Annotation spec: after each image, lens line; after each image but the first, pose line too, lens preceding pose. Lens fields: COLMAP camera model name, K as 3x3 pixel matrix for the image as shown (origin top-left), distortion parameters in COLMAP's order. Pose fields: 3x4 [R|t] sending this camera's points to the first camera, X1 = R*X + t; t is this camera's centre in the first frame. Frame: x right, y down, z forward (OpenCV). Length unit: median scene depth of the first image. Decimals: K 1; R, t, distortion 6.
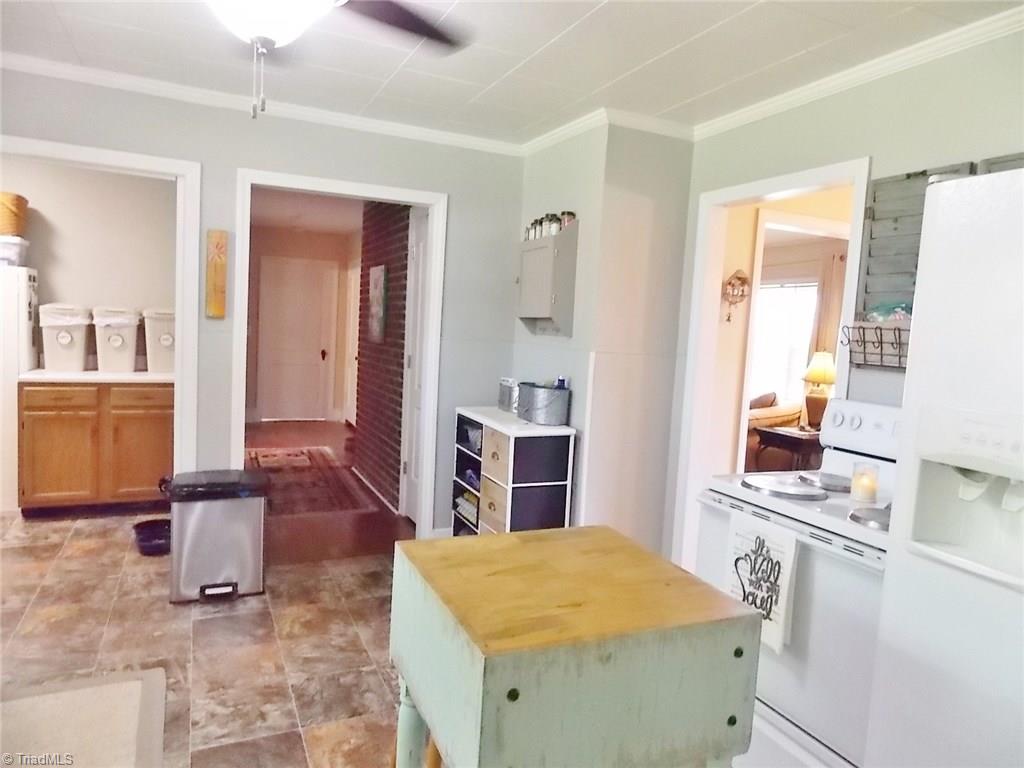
lens RADIAL K [[679.1, 0, 517.8], [0, 679.1, 378.8], [0, 0, 1]] dist [0.005661, -0.000985]
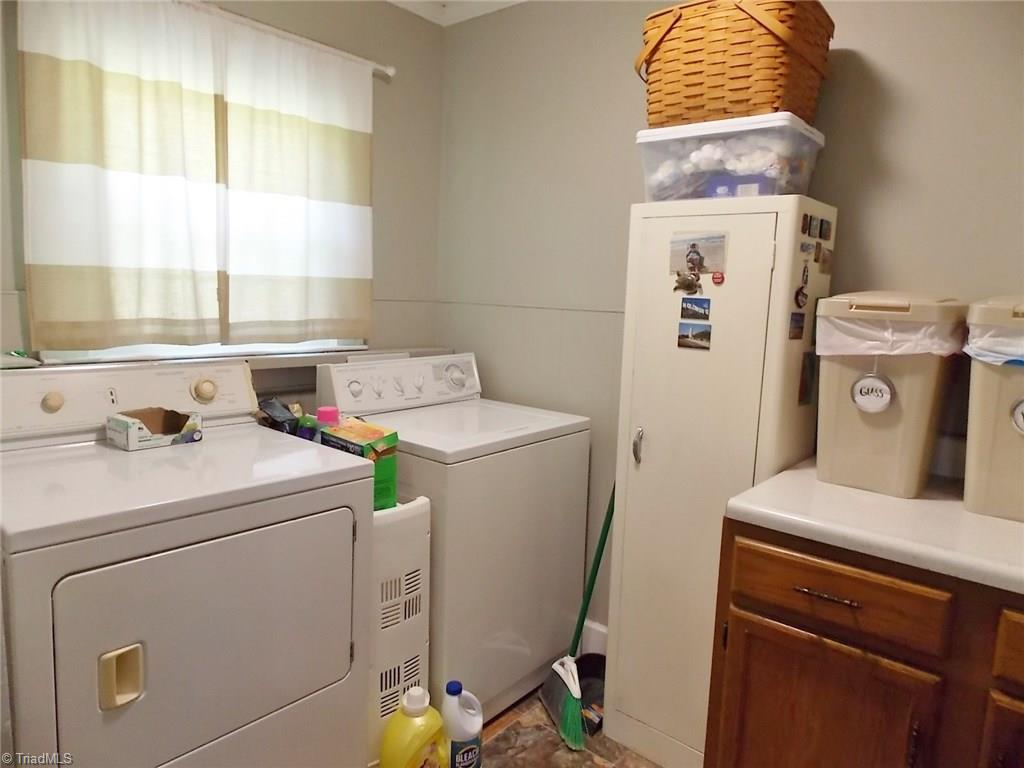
lens RADIAL K [[690.5, 0, 512.4], [0, 690.5, 371.8], [0, 0, 1]] dist [0.001809, -0.000510]
pose [[0.416471, 0.079278, -0.905686, -0.535104], [-0.091471, 0.994790, 0.045015, -0.086383], [0.904536, 0.064097, 0.421553, 0.859643]]
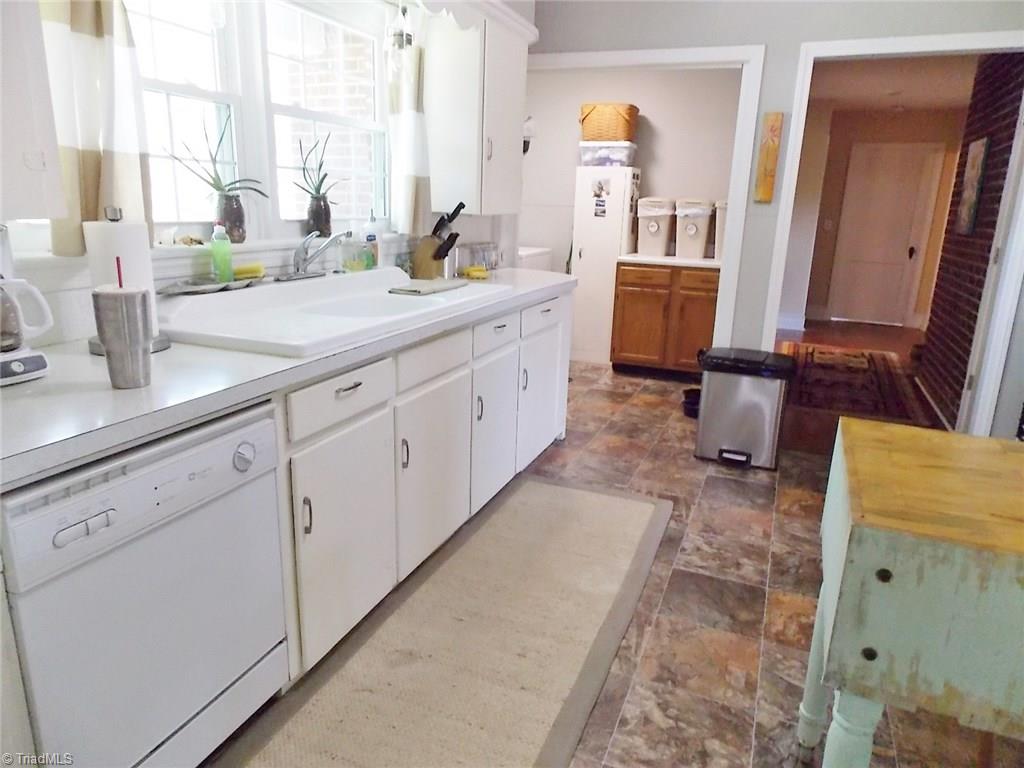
lens RADIAL K [[679.1, 0, 517.8], [0, 679.1, 378.8], [0, 0, 1]] dist [0.005661, -0.000985]
pose [[0.677337, 0.158635, -0.718366, 0.082487], [-0.055926, 0.984752, 0.164729, 0.023575], [0.733544, -0.071402, 0.675880, 0.009783]]
